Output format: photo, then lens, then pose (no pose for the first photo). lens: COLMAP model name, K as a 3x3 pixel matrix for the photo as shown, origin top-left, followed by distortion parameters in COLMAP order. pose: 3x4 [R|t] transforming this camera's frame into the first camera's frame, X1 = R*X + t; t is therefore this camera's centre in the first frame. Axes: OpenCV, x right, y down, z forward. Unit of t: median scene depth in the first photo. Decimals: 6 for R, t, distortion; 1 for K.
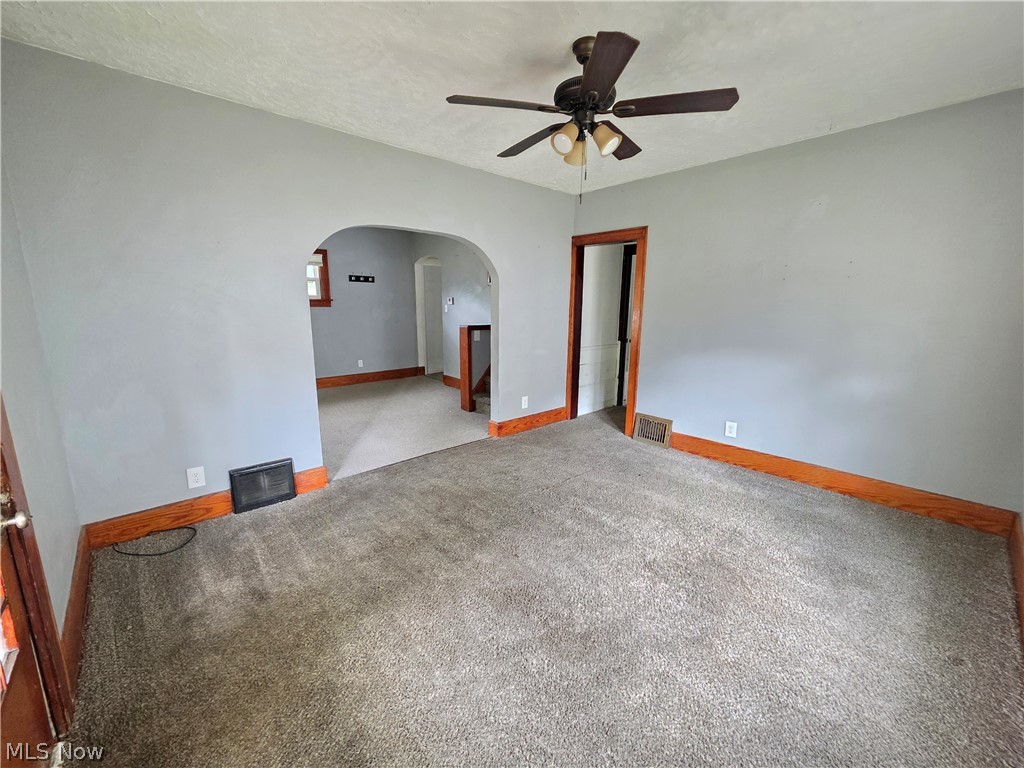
lens RADIAL K [[408.9, 0, 505.7], [0, 408.9, 384.9], [0, 0, 1]] dist [0.000965, -0.000099]
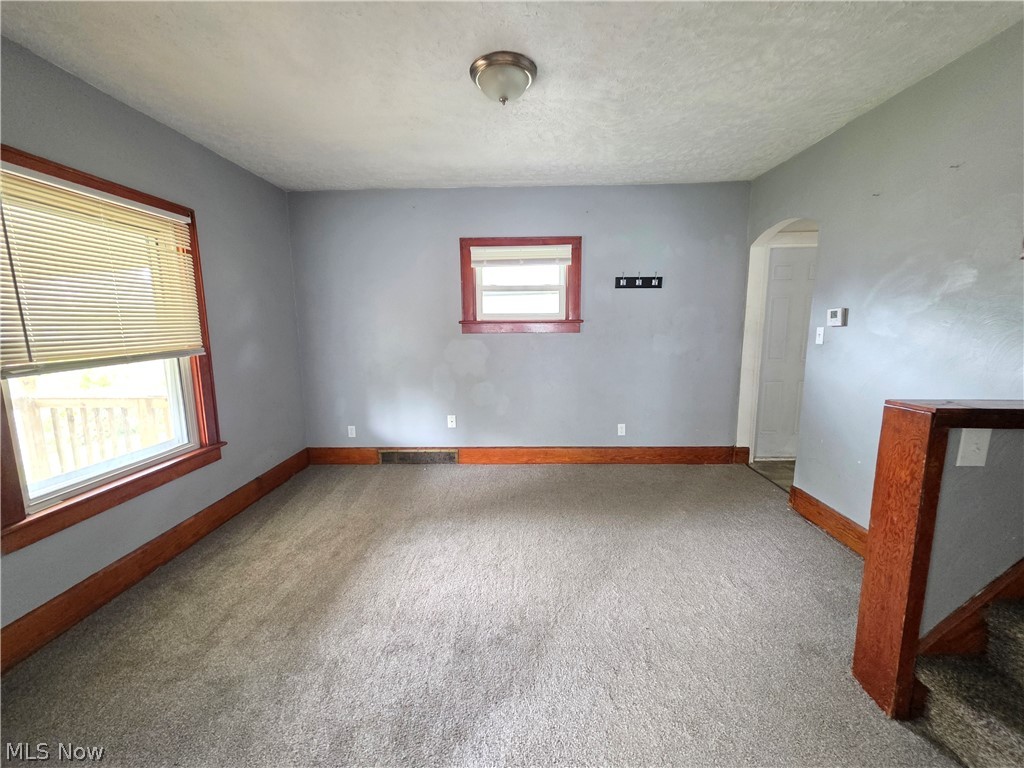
lens RADIAL K [[408.9, 0, 505.7], [0, 408.9, 384.9], [0, 0, 1]] dist [0.000965, -0.000099]
pose [[0.720831, 0.088377, -0.687453, -0.086405], [-0.121747, 0.992561, -0.000057, -0.099125], [0.682334, 0.083736, 0.726229, 0.488269]]
